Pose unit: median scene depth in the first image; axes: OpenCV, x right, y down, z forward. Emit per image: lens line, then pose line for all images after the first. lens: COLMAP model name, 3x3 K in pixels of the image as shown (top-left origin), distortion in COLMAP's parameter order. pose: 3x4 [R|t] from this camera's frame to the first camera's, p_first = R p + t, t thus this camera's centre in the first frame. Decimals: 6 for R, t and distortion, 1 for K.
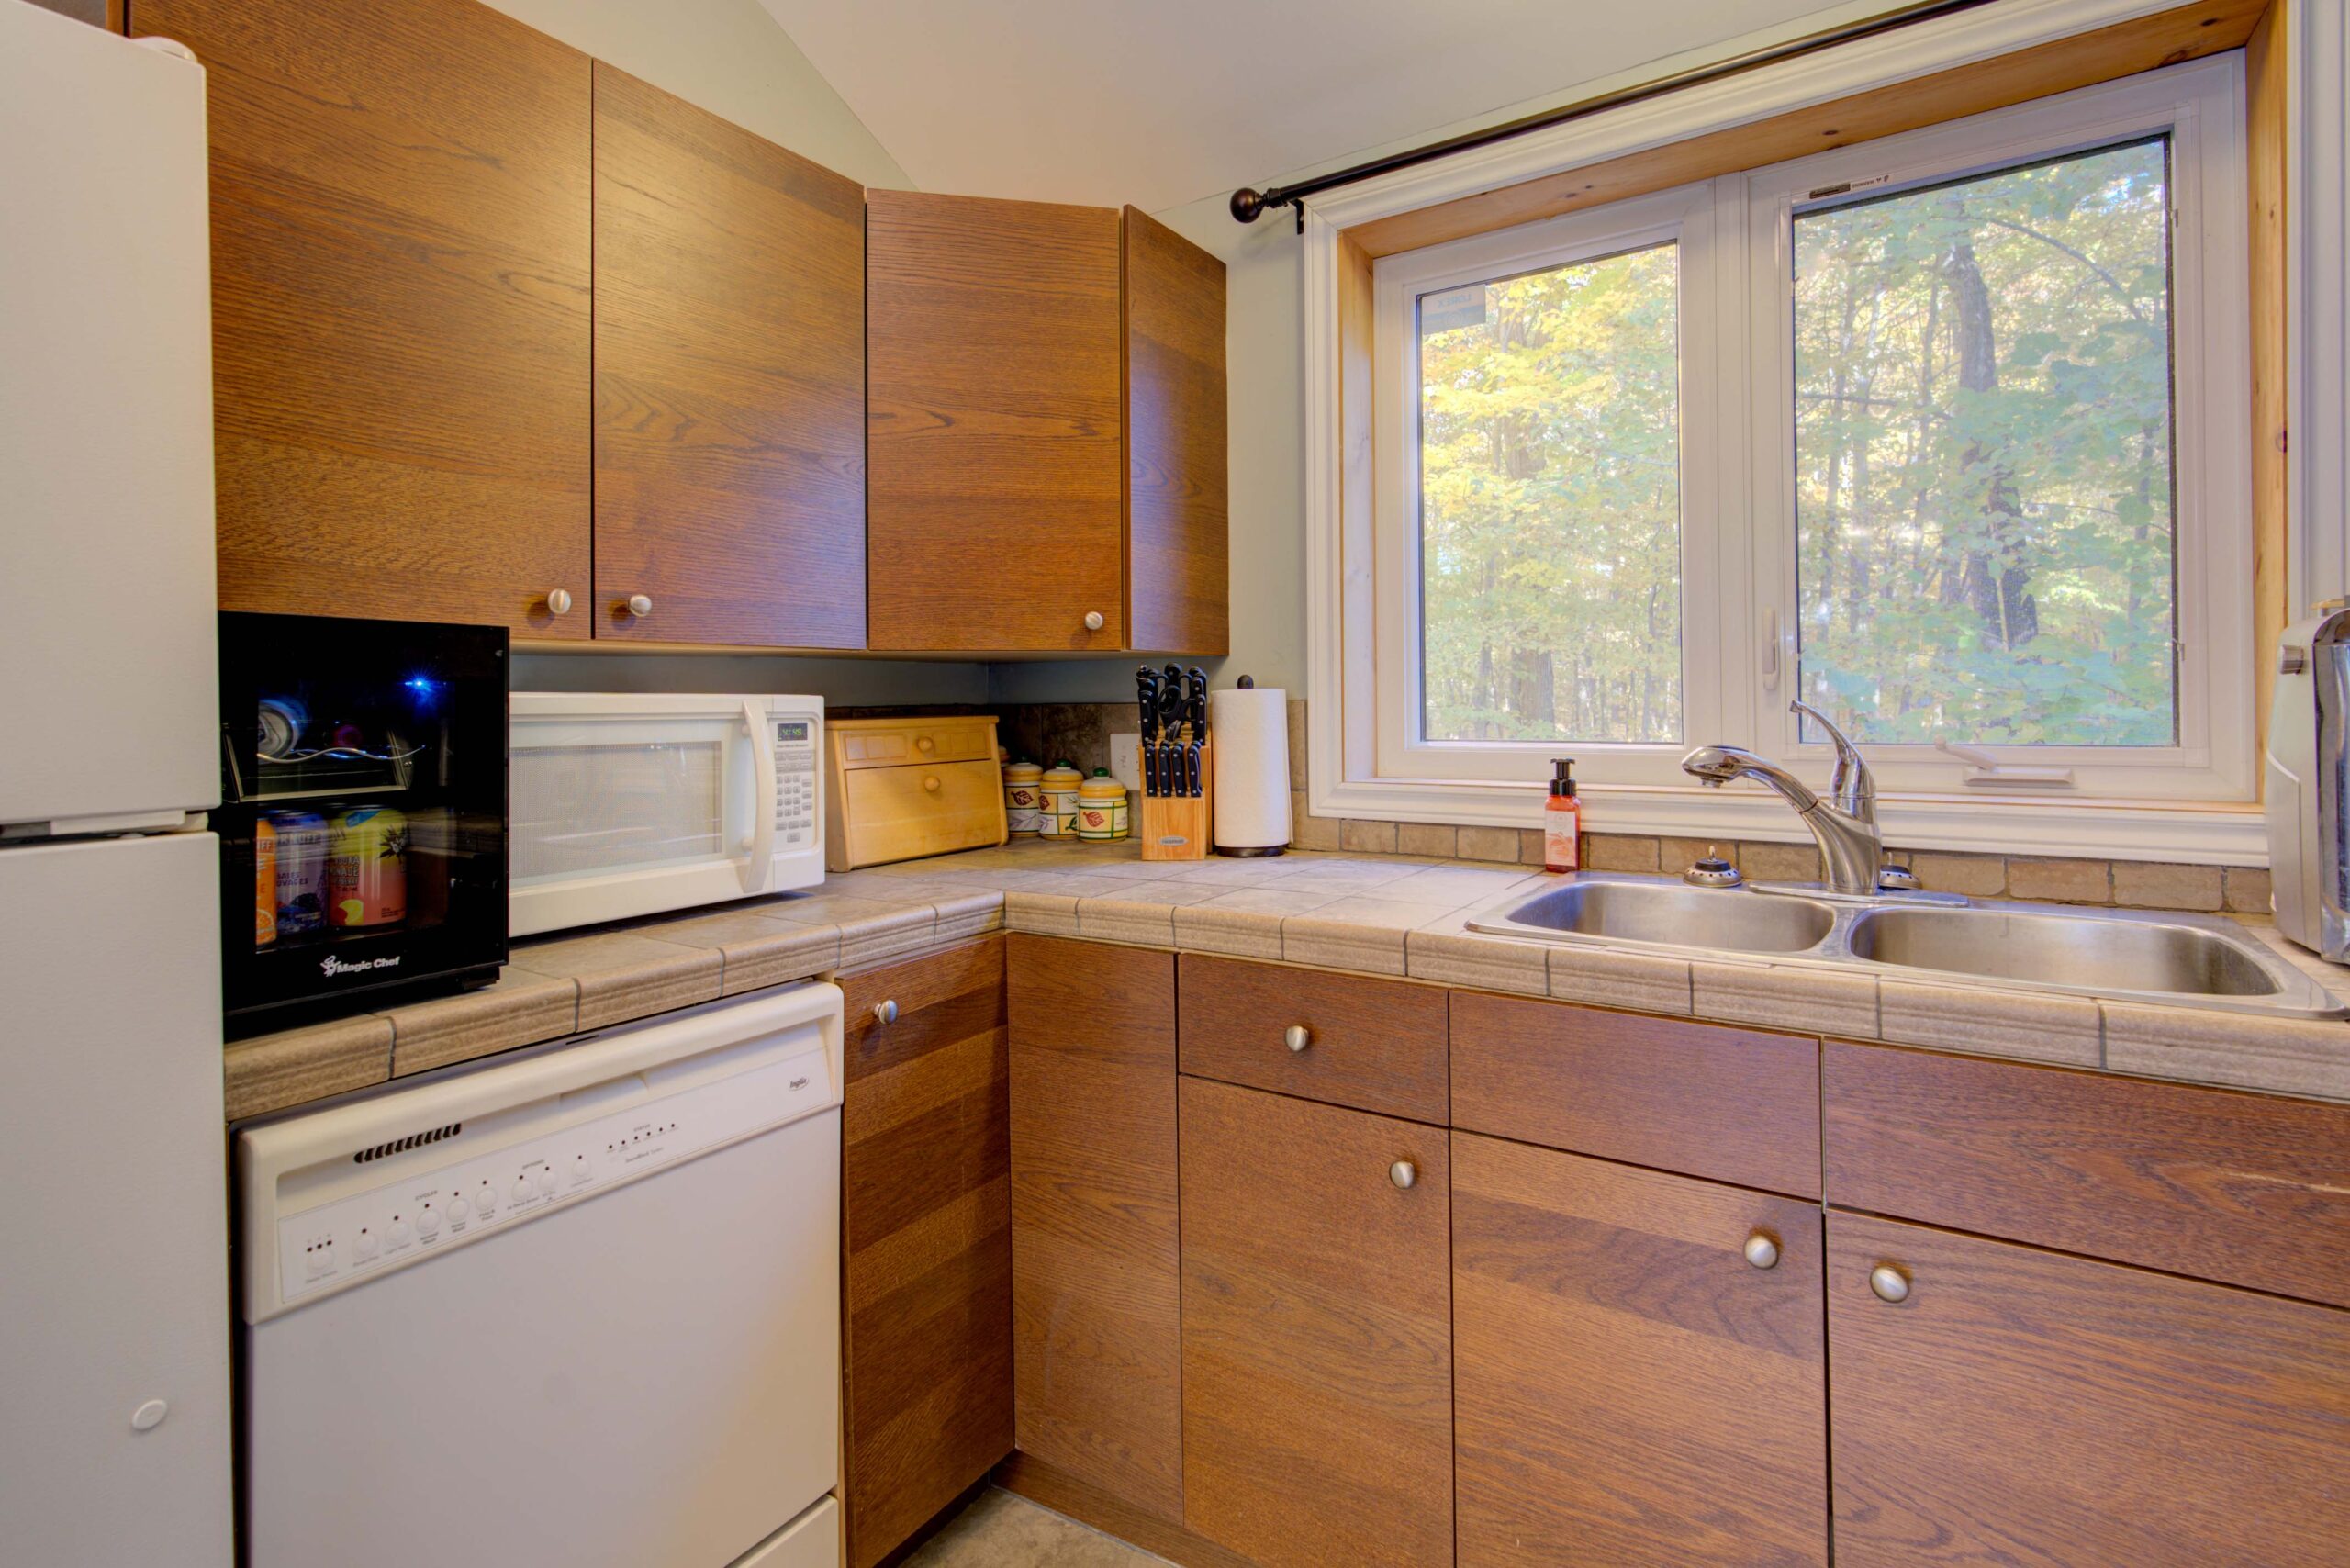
lens RADIAL K [[1127.8, 0, 1188.5], [0, 1127.8, 695.1], [0, 0, 1]] dist [0.000742, 0.000651]
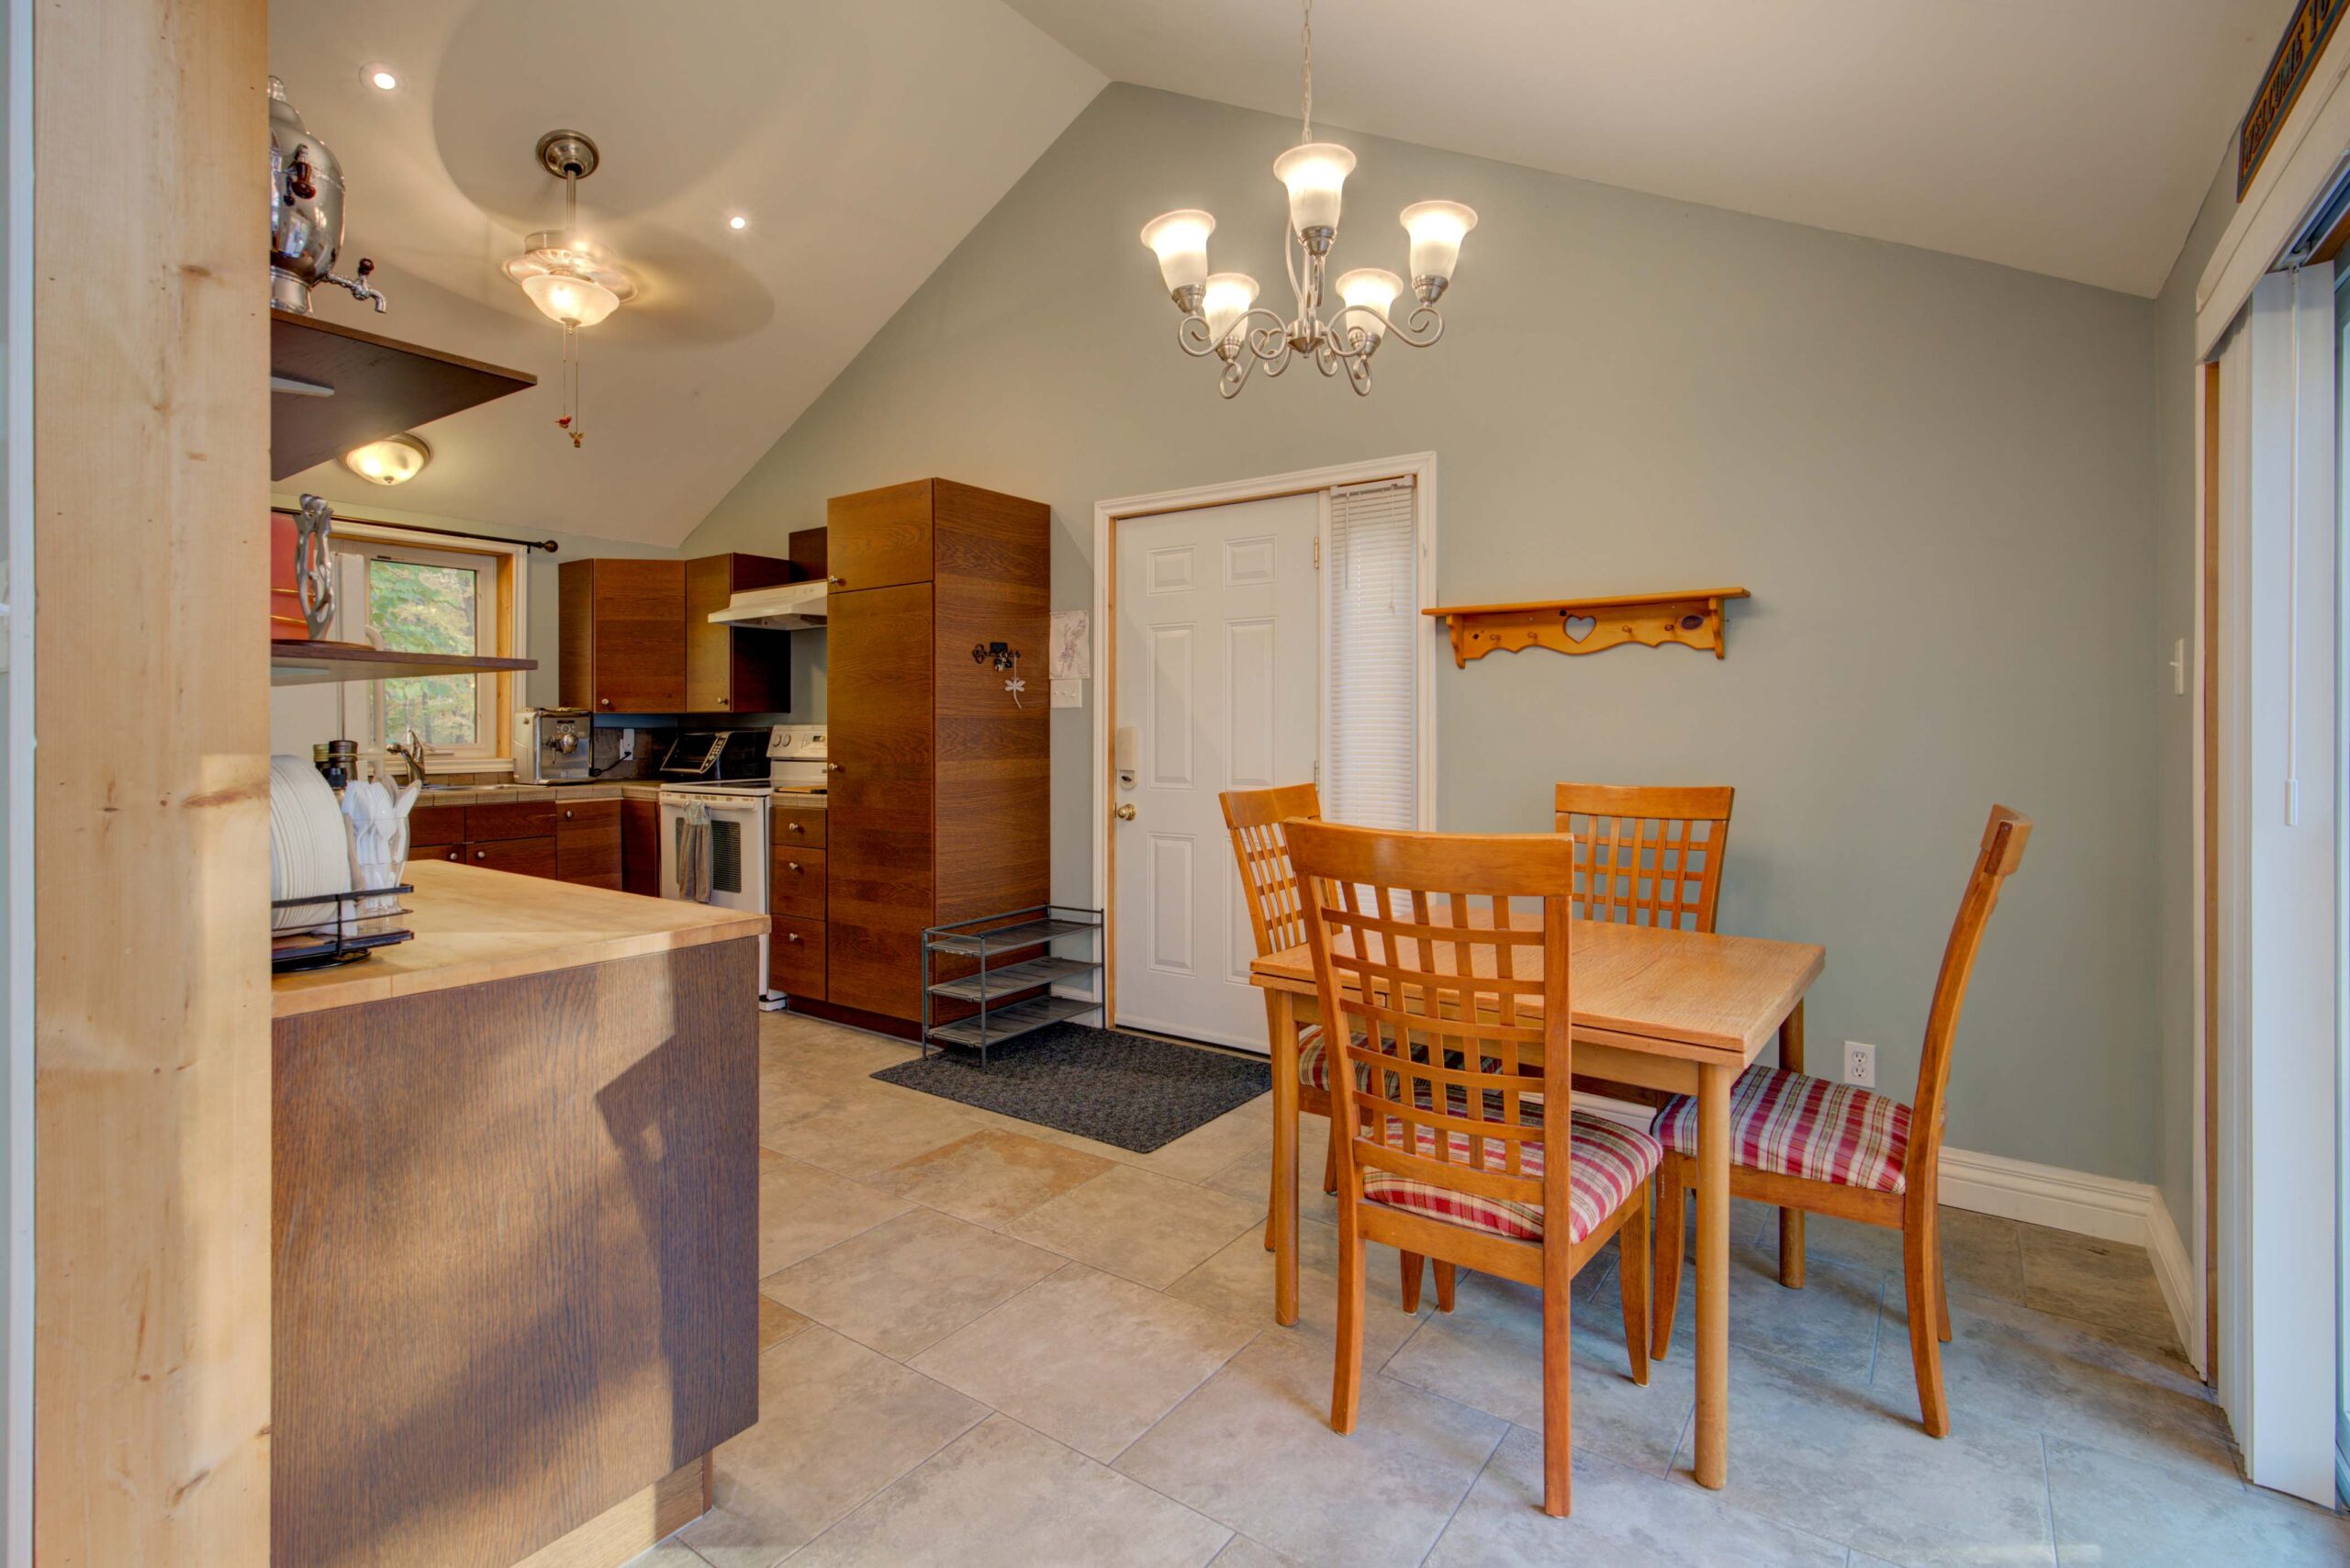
lens RADIAL K [[1110.5, 0, 1174.7], [0, 1110.5, 721.7], [0, 0, 1]] dist [-0.000431, 0.000222]
pose [[0.042573, 0.015301, 0.998976, -2.426104], [-0.002973, 0.999880, -0.015188, 0.022117], [-0.999089, -0.002323, 0.042613, -1.295485]]
